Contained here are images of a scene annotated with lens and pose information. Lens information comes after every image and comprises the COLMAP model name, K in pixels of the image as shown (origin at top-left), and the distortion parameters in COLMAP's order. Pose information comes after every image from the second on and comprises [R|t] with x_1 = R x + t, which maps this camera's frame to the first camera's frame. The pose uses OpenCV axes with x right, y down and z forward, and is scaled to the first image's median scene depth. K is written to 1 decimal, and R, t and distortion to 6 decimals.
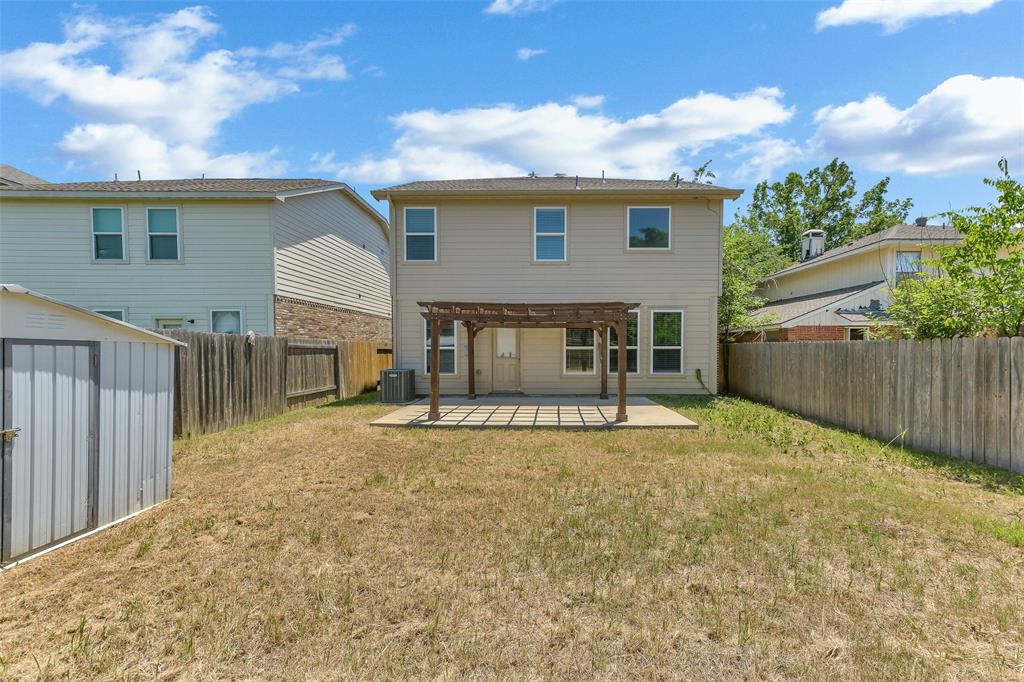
lens RADIAL K [[375.4, 0, 516.0], [0, 375.4, 351.8], [0, 0, 1]] dist [0.001193, -0.000020]
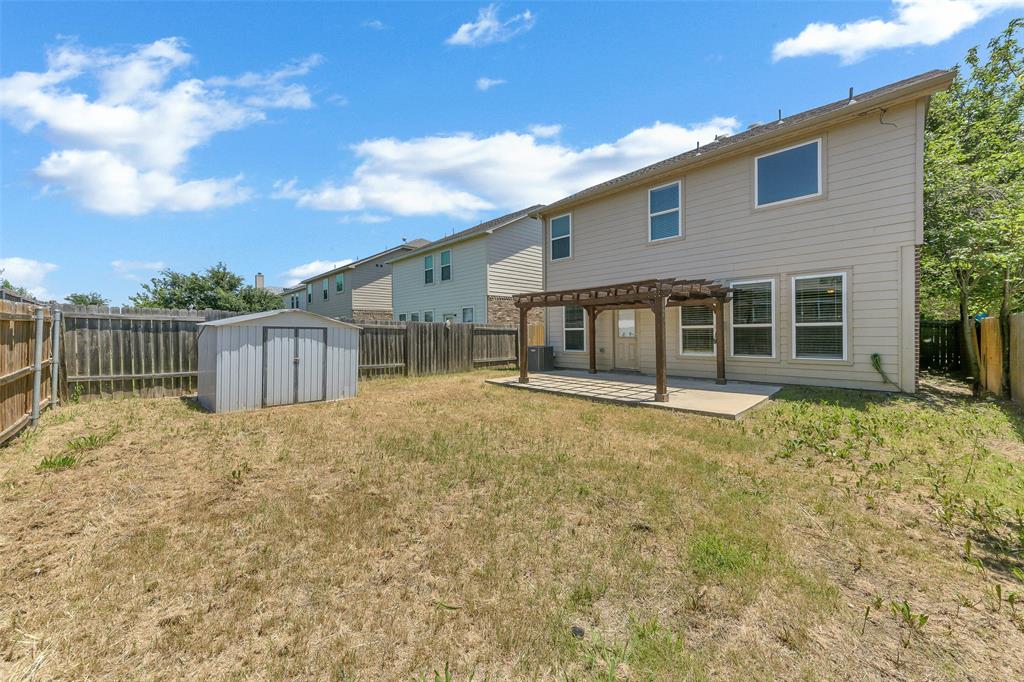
lens RADIAL K [[362.6, 0, 514.6], [0, 362.6, 327.5], [0, 0, 1]] dist [0.000411, -0.000056]
pose [[0.706609, -0.017345, -0.707392, 0.485191], [0.002837, 0.999761, -0.021680, 0.009255], [0.707599, 0.013312, 0.706489, 0.050742]]
